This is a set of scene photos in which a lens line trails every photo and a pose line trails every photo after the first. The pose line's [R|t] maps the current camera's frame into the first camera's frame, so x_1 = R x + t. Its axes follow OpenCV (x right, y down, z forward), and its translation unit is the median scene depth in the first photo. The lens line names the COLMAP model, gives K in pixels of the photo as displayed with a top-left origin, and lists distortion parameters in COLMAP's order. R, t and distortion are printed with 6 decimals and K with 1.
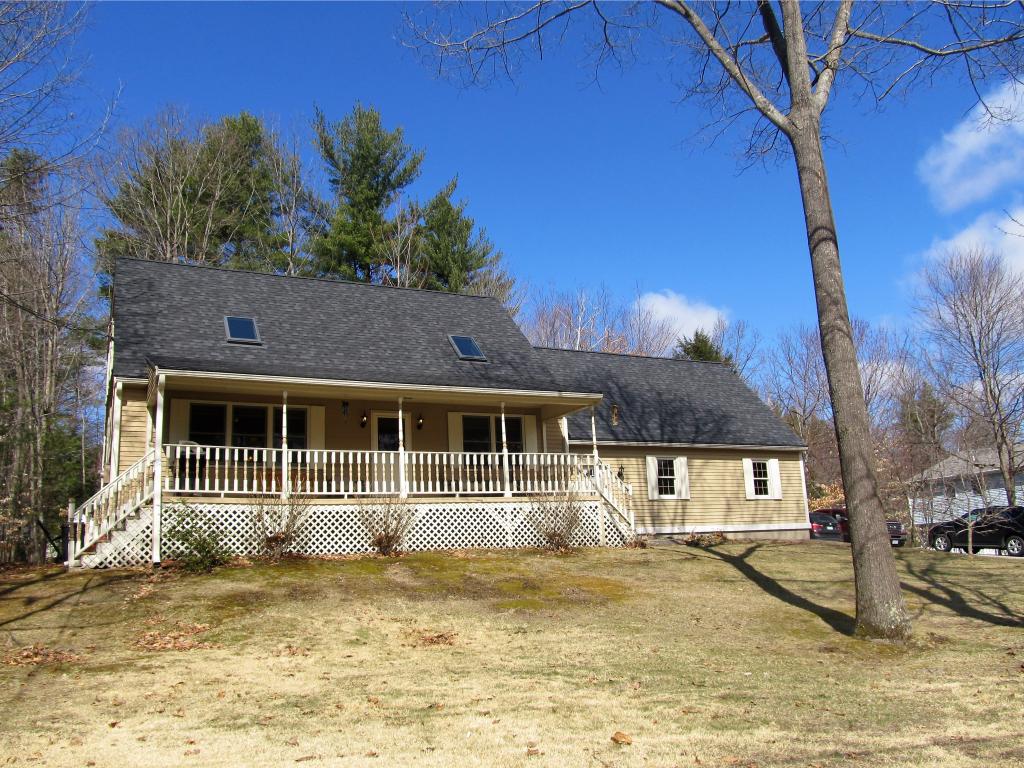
lens RADIAL K [[843.2, 0, 510.8], [0, 843.2, 380.9], [0, 0, 1]] dist [-0.056643, 0.021735]
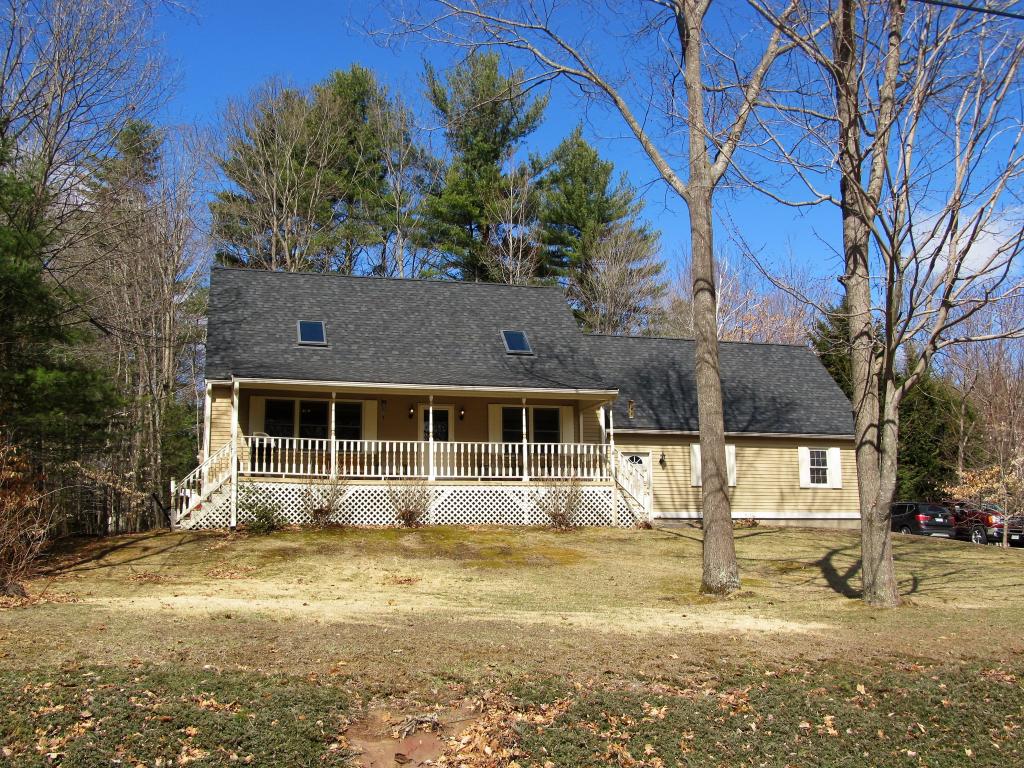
lens RADIAL K [[1068.1, 0, 510.0], [0, 1068.1, 392.8], [0, 0, 1]] dist [-0.068286, 0.000000]
pose [[0.979438, 0.004243, -0.201699, 0.228999], [0.008105, 0.998144, 0.060355, -0.061155], [0.201580, -0.060748, 0.977586, -0.362705]]
